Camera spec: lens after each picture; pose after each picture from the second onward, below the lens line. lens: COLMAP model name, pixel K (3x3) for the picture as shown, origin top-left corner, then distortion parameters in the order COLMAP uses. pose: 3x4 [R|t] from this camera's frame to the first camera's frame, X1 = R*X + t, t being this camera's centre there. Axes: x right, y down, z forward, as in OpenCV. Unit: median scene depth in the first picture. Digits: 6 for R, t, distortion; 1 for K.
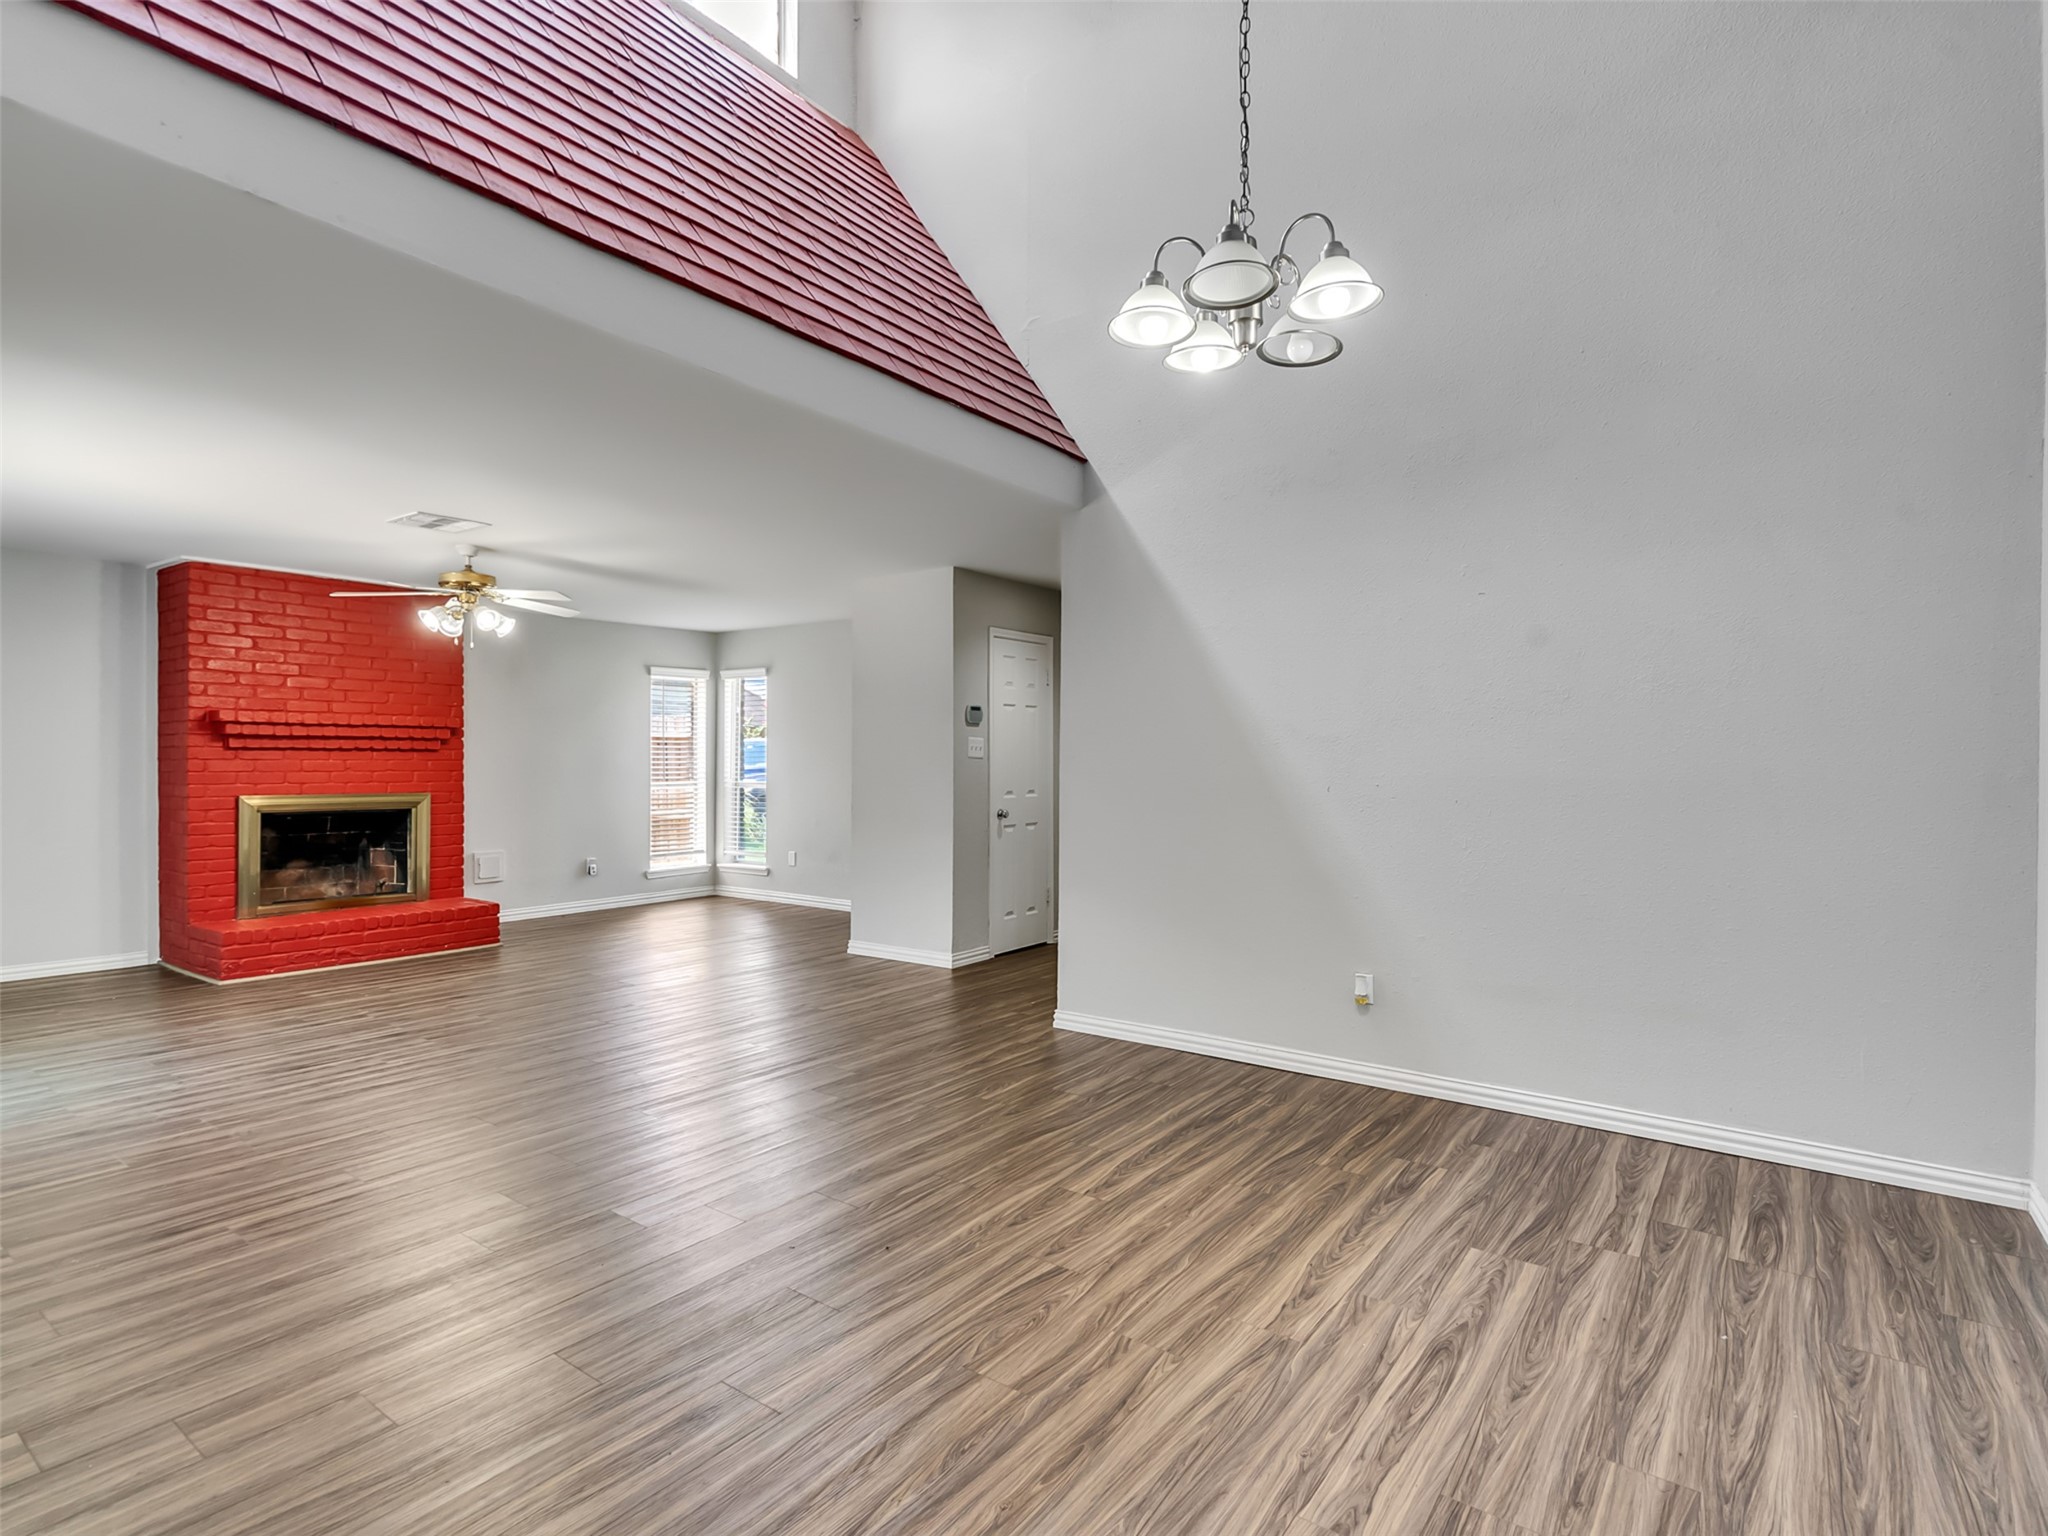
lens RADIAL K [[1052.0, 0, 1004.0], [0, 1052.0, 763.3], [0, 0, 1]] dist [-0.006607, 0.004475]
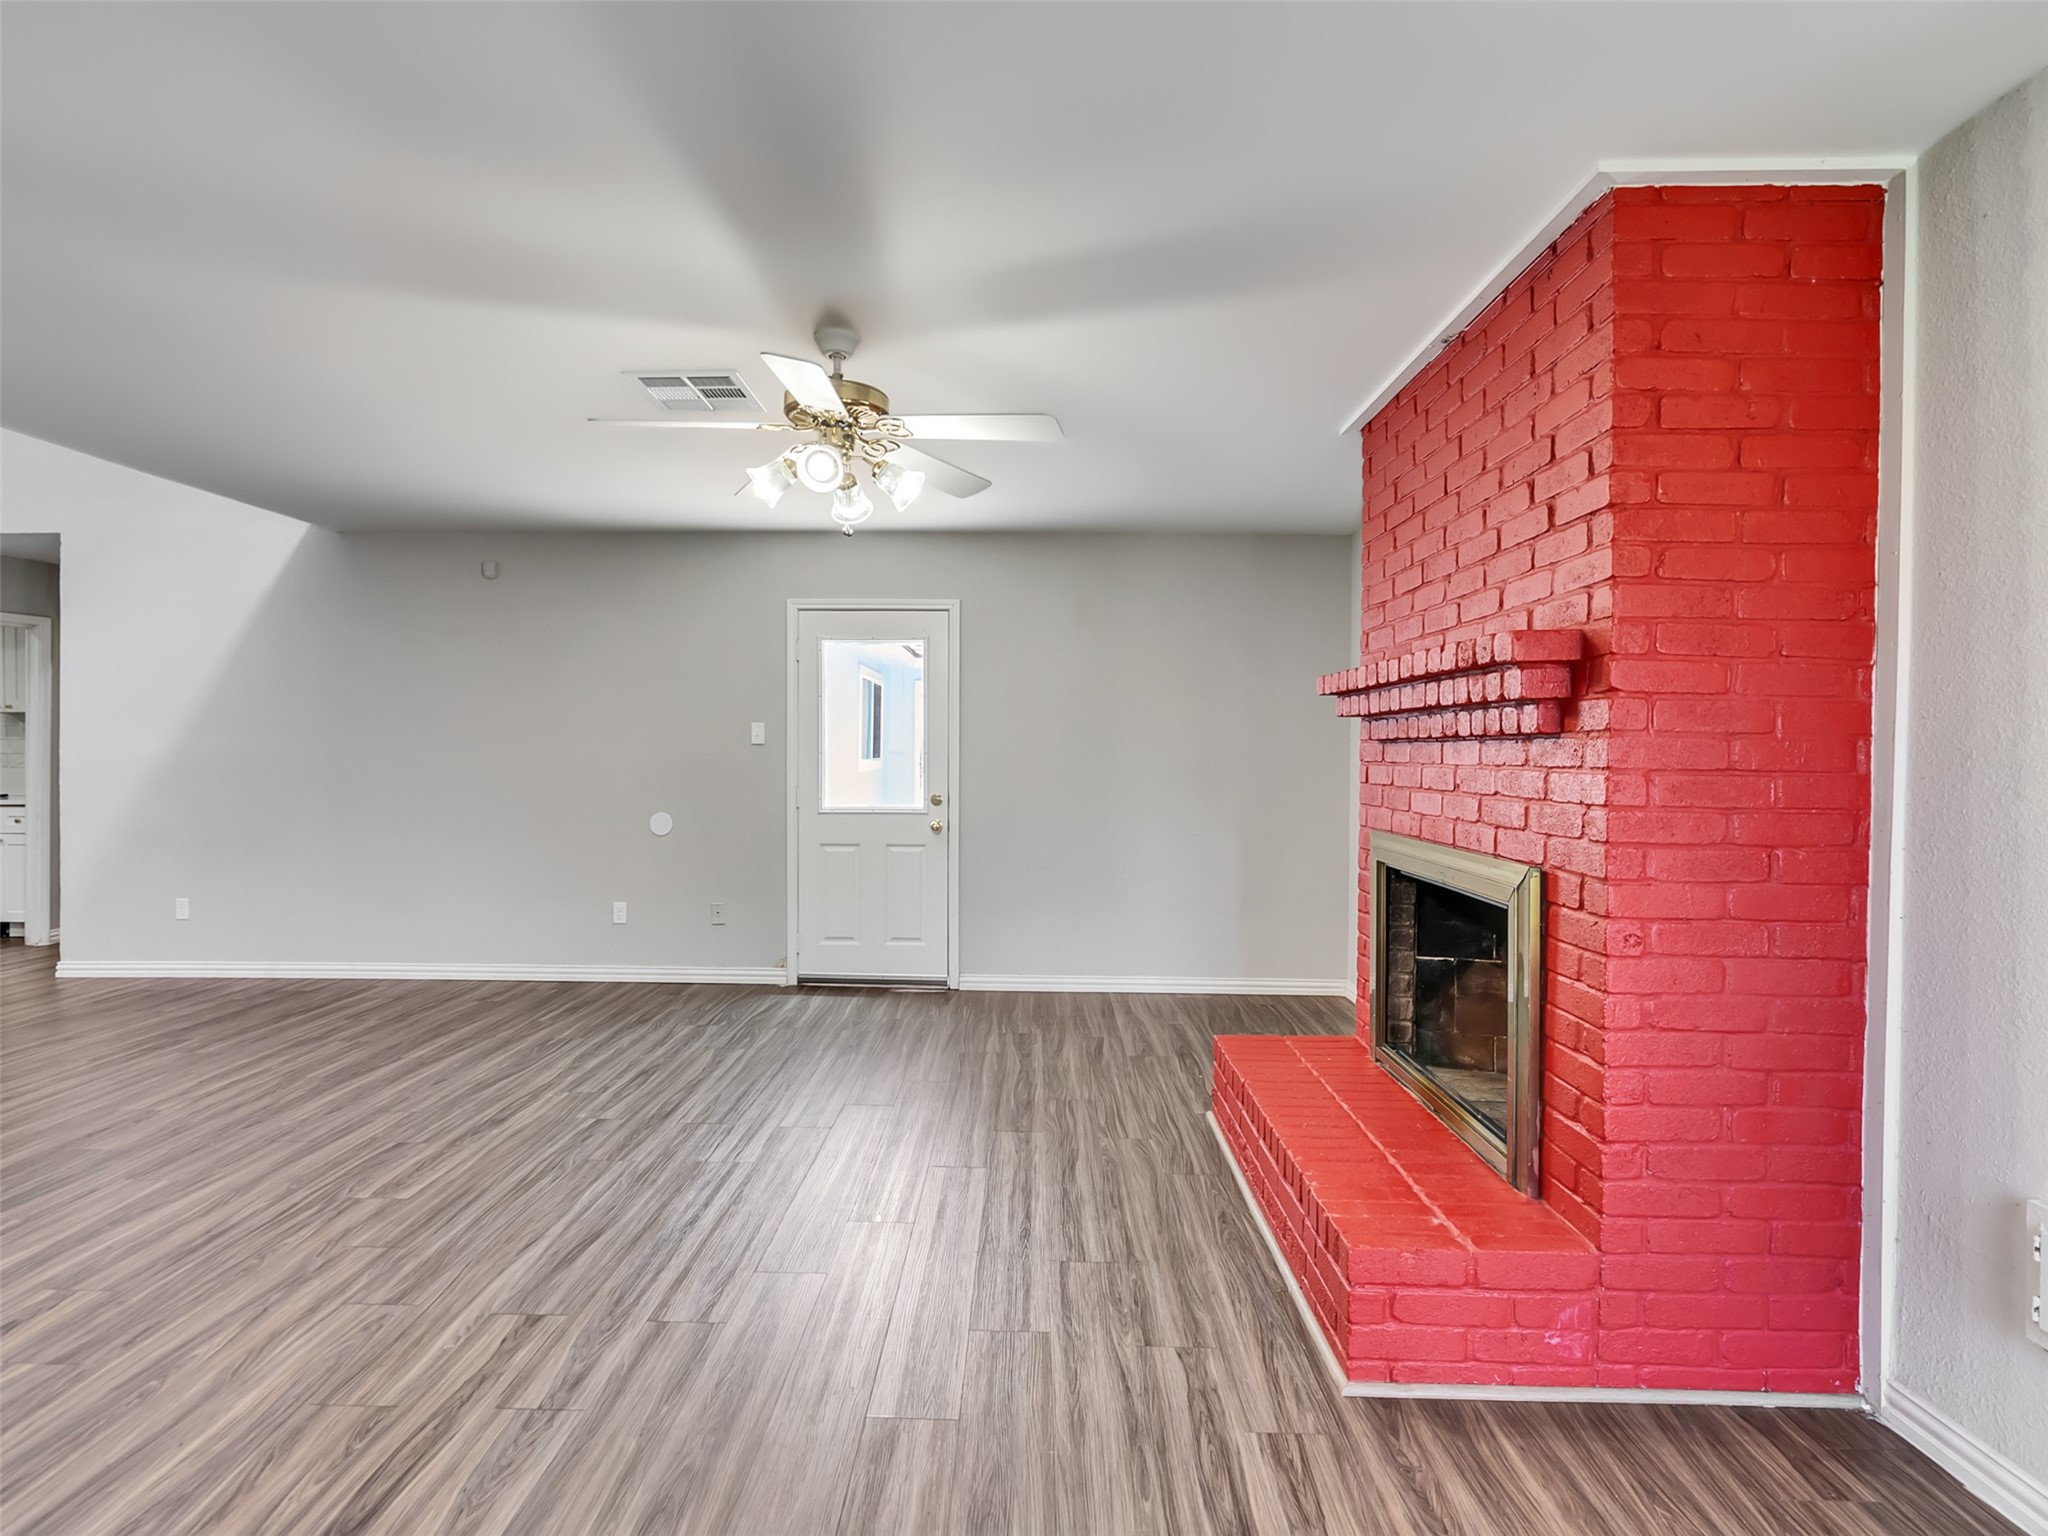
lens RADIAL K [[1052.0, 0, 1009.7], [0, 1052.0, 764.1], [0, 0, 1]] dist [-0.006607, 0.004475]
pose [[-0.813754, -0.004540, -0.581191, -0.381466], [-0.013359, 0.999851, 0.010893, -0.009198], [0.581055, 0.016628, -0.813694, 1.991544]]
